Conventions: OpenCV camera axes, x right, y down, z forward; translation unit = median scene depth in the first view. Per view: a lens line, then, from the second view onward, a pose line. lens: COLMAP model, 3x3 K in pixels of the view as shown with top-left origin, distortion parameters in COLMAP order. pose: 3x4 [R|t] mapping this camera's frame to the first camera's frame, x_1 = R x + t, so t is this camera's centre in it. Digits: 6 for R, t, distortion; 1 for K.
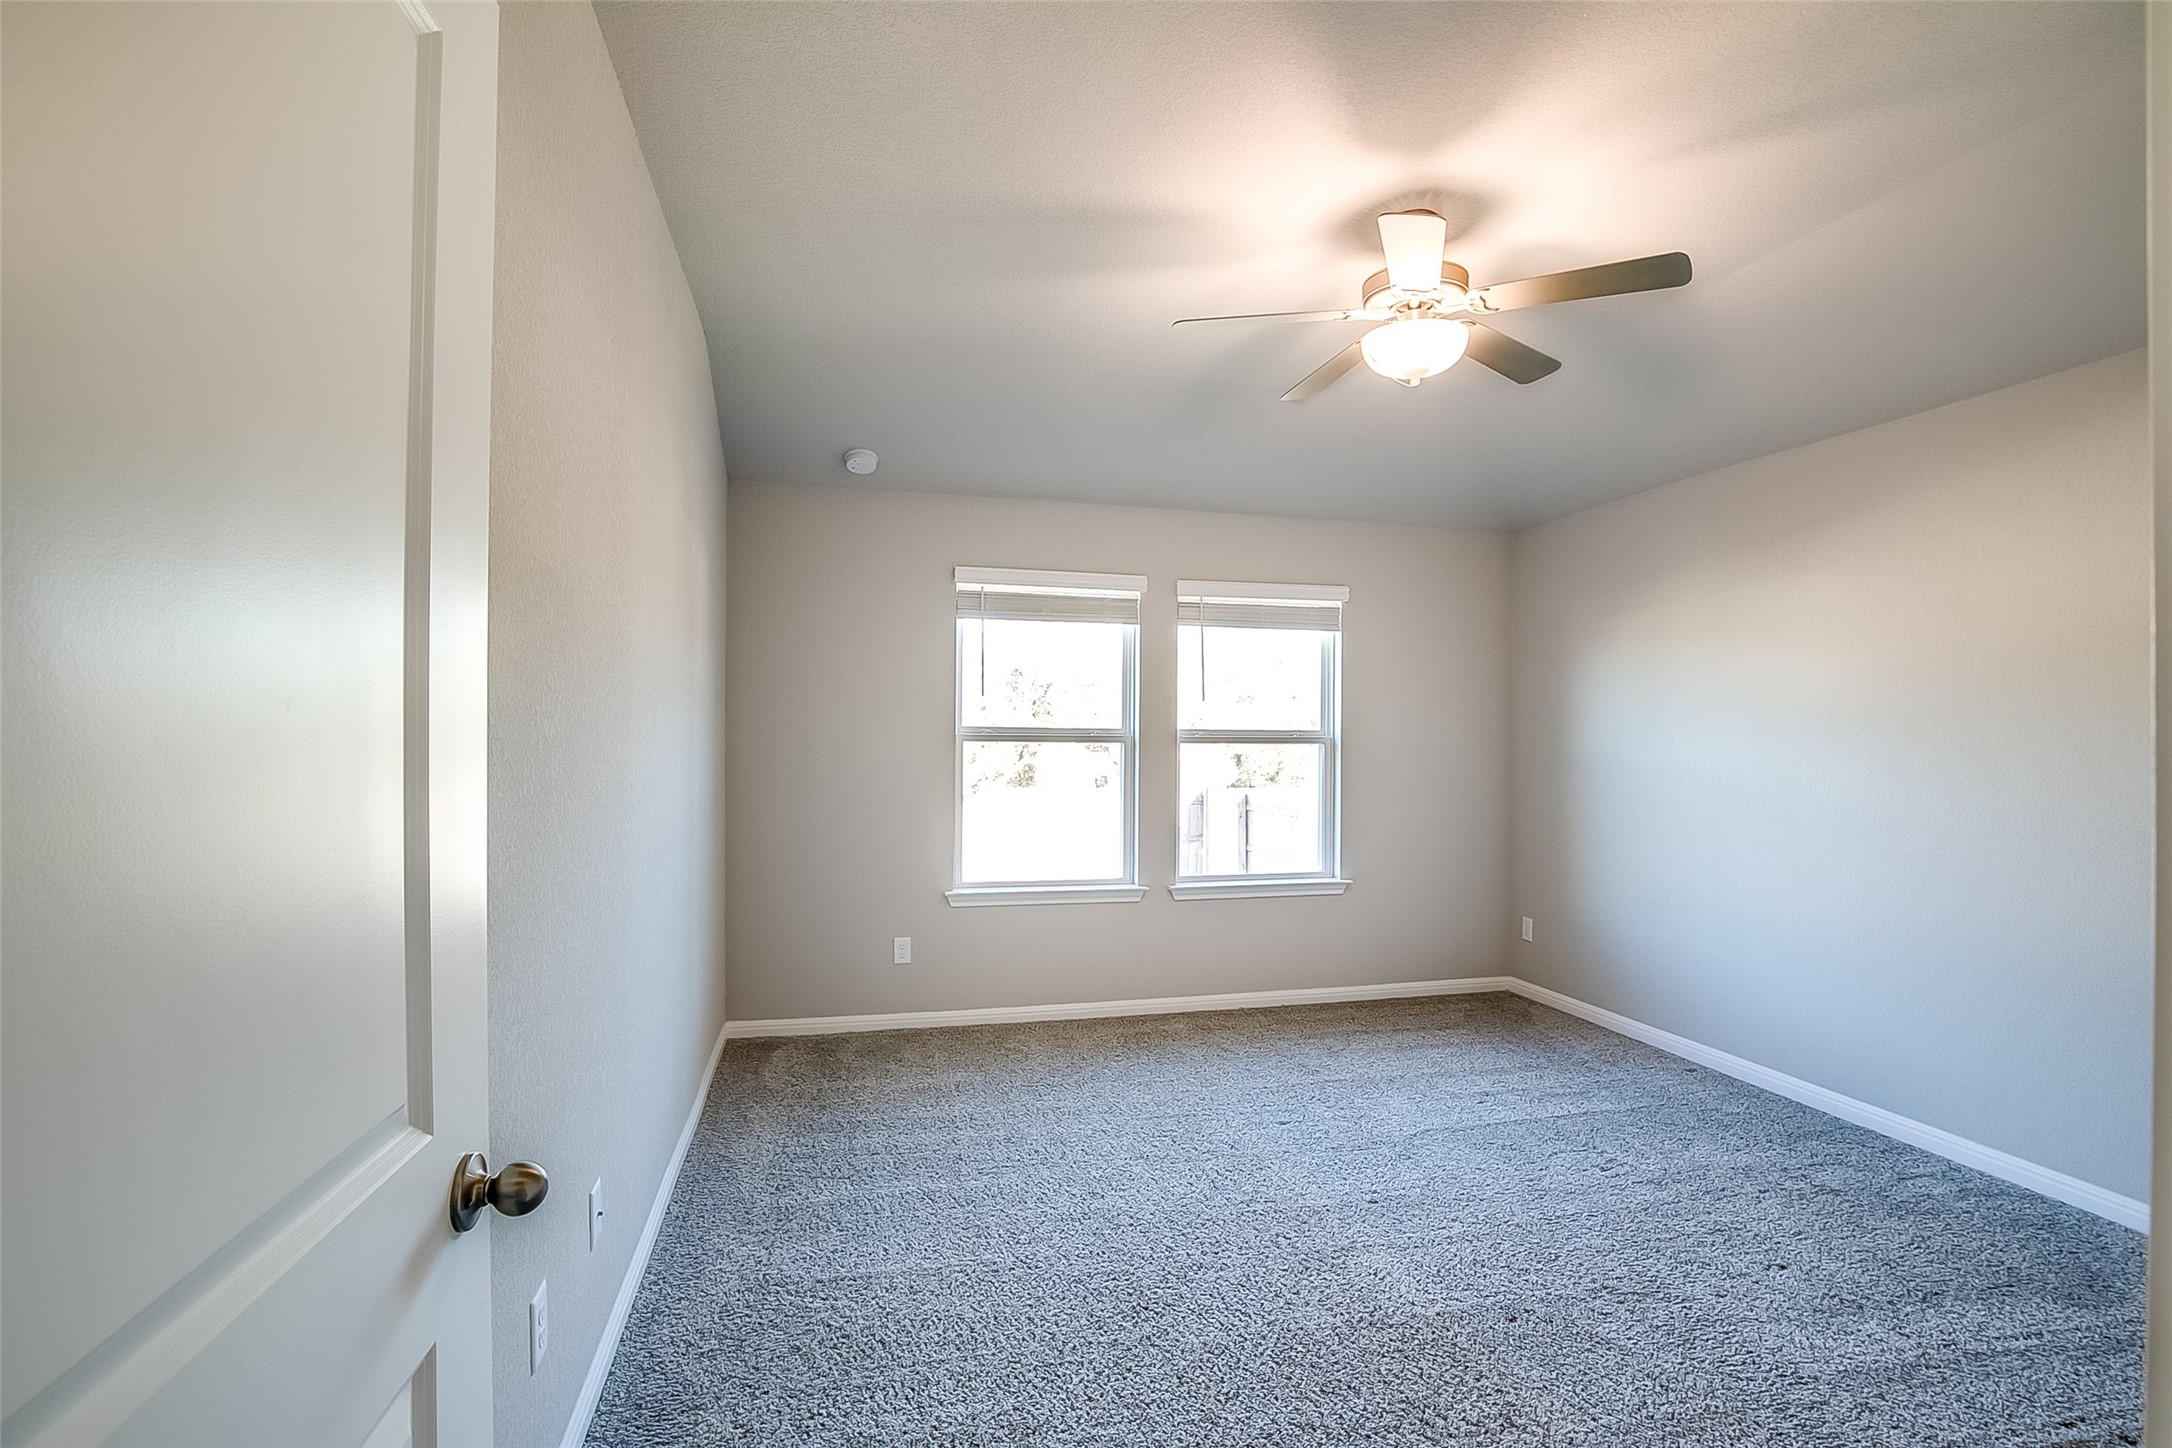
lens RADIAL K [[998.5, 0, 1088.2], [0, 998.5, 741.7], [0, 0, 1]] dist [-0.036327, 0.007615]
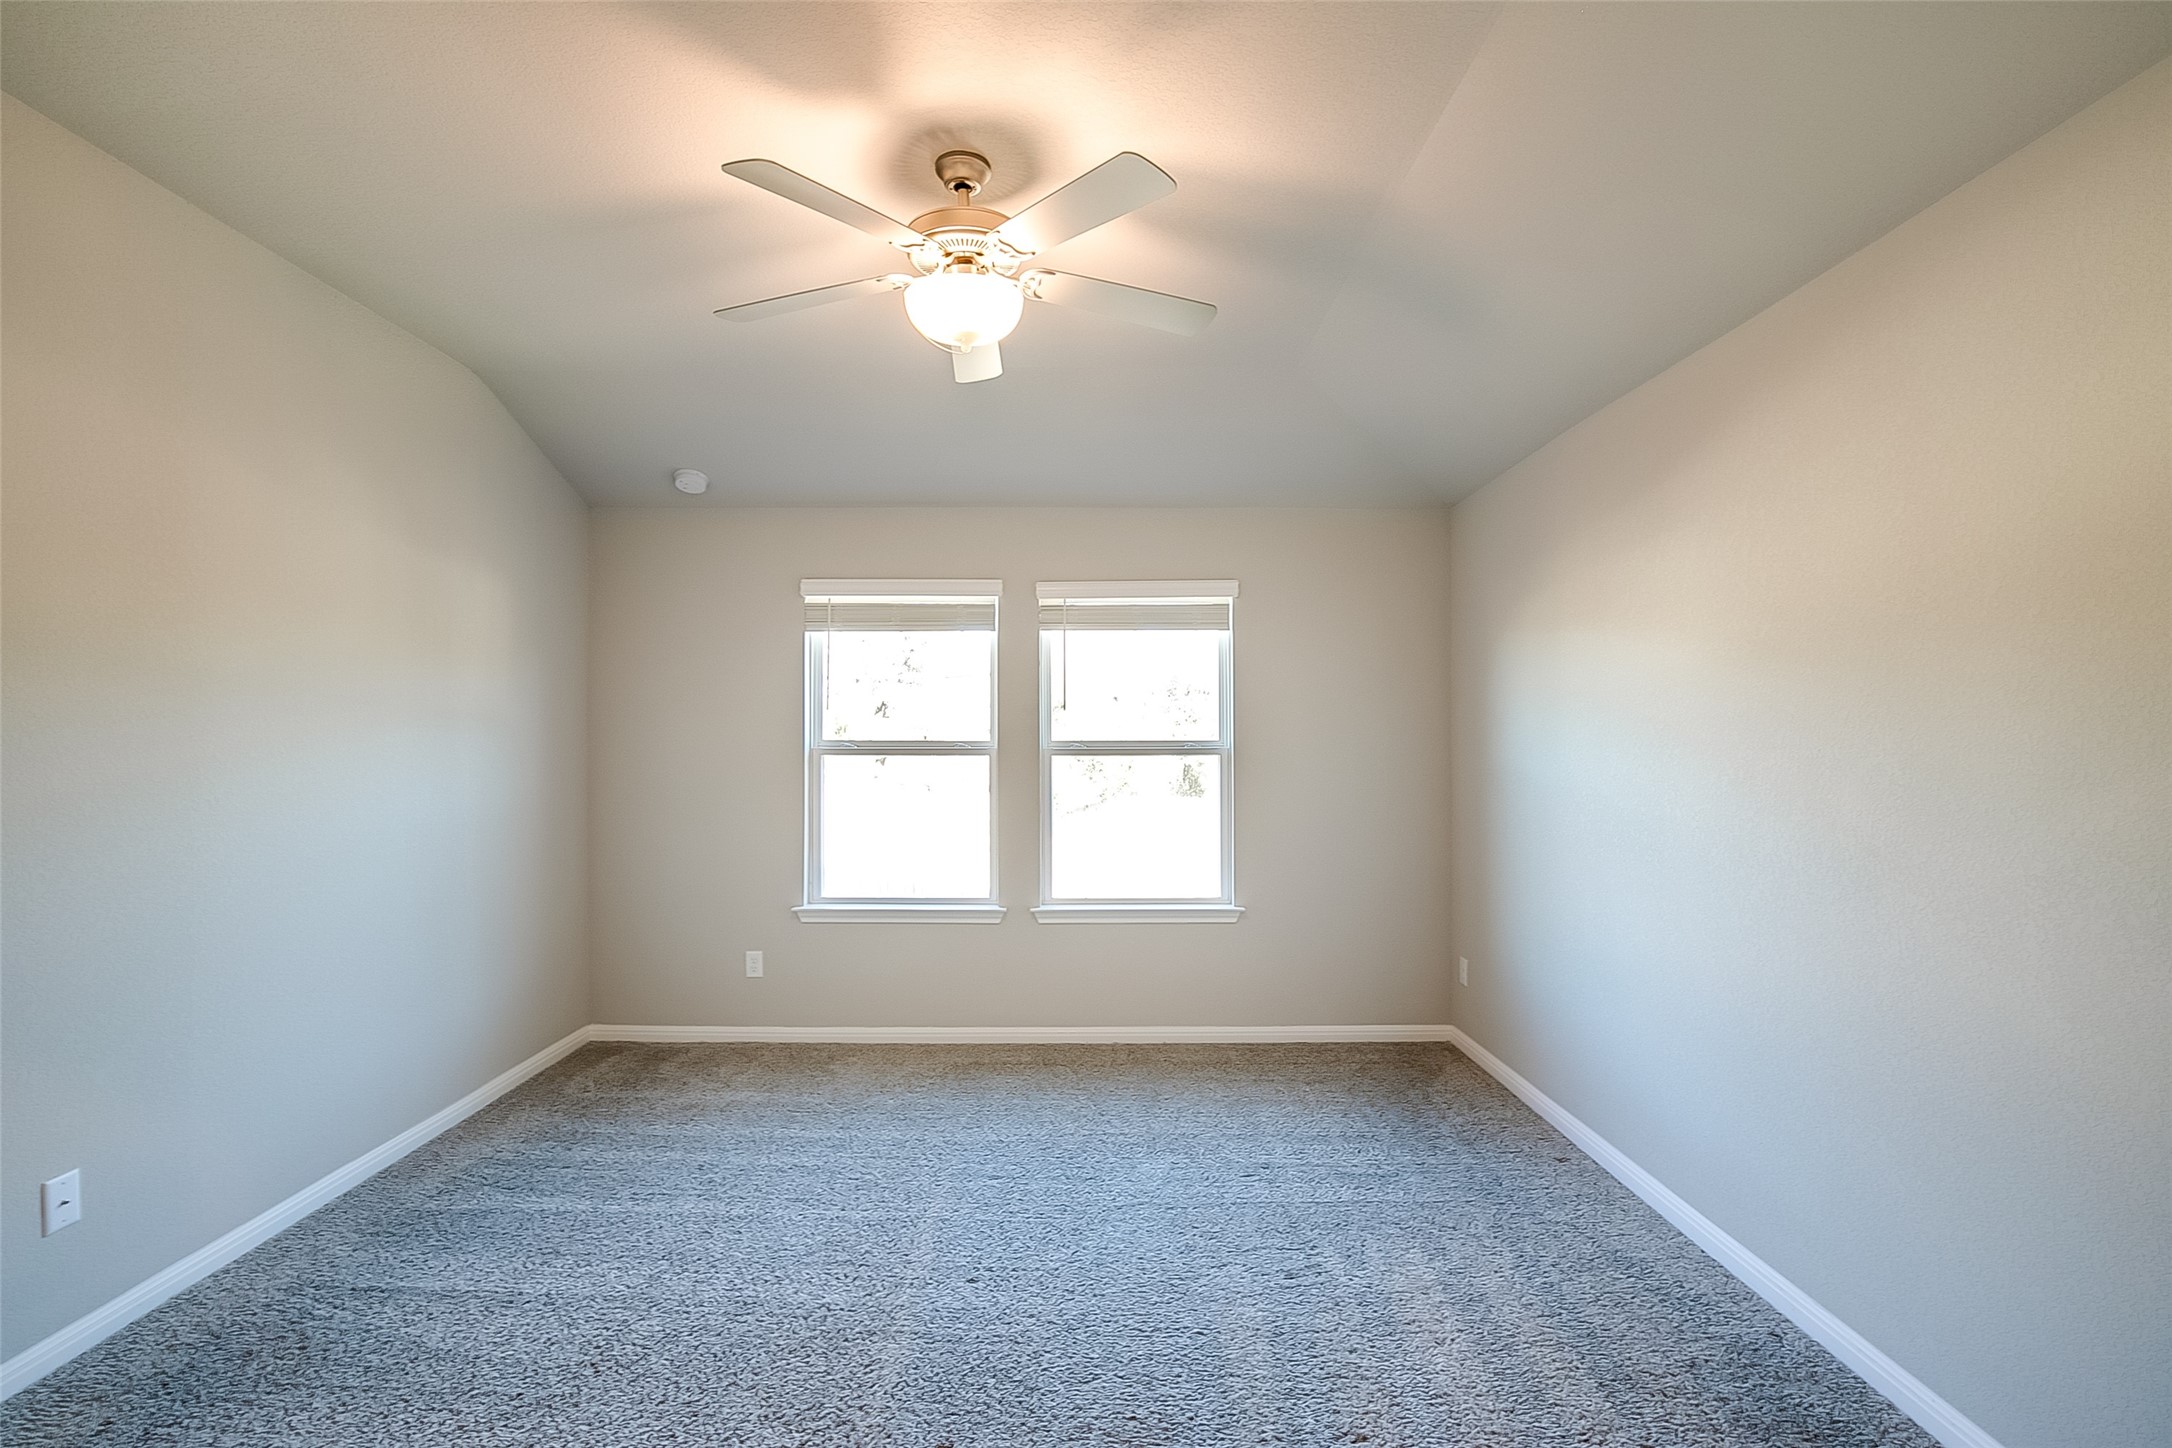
lens RADIAL K [[998.5, 0, 1082.1], [0, 998.5, 728.0], [0, 0, 1]] dist [-0.036327, 0.007615]
pose [[0.971631, -0.012454, -0.236172, 0.355437], [0.006473, 0.999639, -0.026084, 0.000587], [0.236412, 0.023815, 0.971361, 0.097701]]
